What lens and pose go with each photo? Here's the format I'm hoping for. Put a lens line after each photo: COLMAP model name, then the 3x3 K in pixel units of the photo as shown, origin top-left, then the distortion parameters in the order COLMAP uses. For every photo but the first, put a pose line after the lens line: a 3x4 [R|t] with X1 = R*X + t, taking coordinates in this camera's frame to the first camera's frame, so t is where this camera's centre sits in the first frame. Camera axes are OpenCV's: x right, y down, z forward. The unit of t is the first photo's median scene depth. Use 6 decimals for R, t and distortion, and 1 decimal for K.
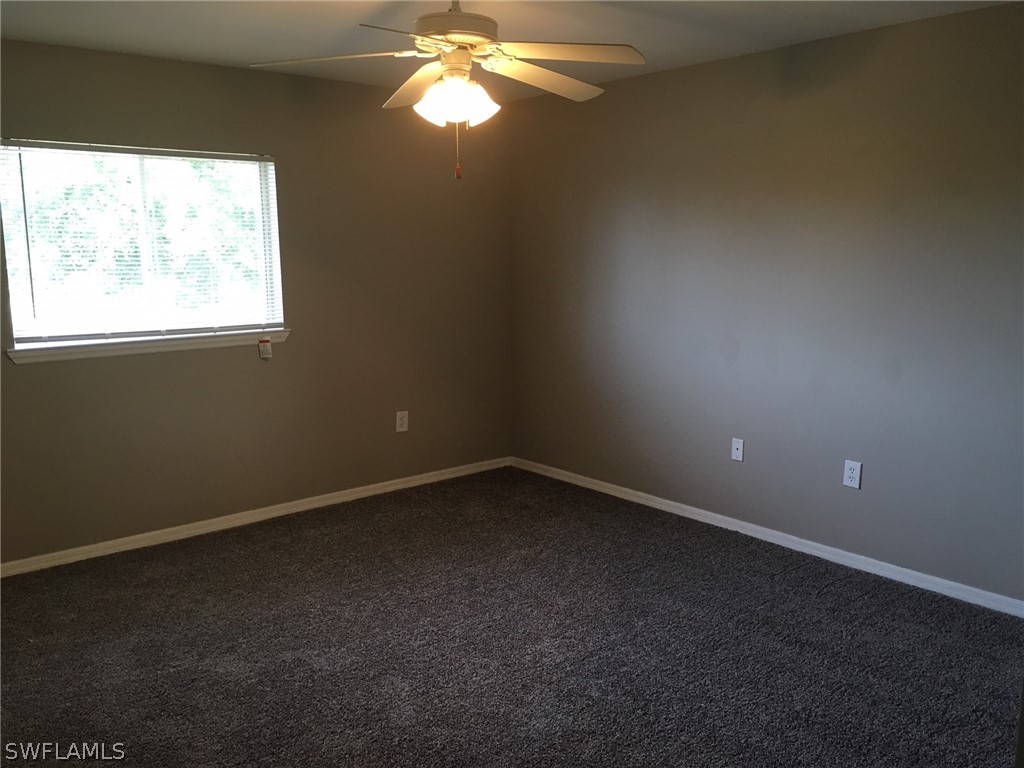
lens RADIAL K [[883.4, 0, 517.7], [0, 883.4, 385.8], [0, 0, 1]] dist [0.098933, -0.138891]
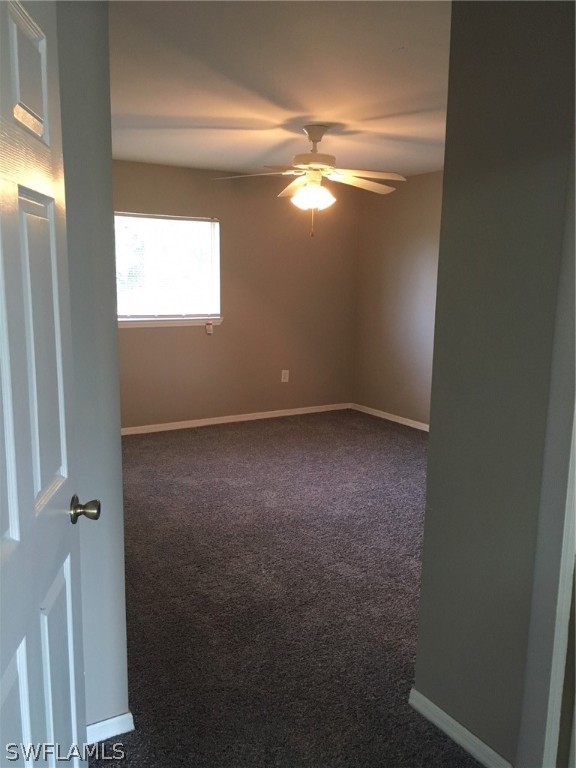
lens RADIAL K [[662.6, 0, 287.0], [0, 662.6, 387.7], [0, 0, 1]] dist [0.098933, -0.138891]
pose [[0.988020, 0.048247, -0.146587, 0.095268], [-0.046259, 0.998786, 0.016941, 0.066465], [0.147226, -0.009957, 0.989053, -0.399274]]
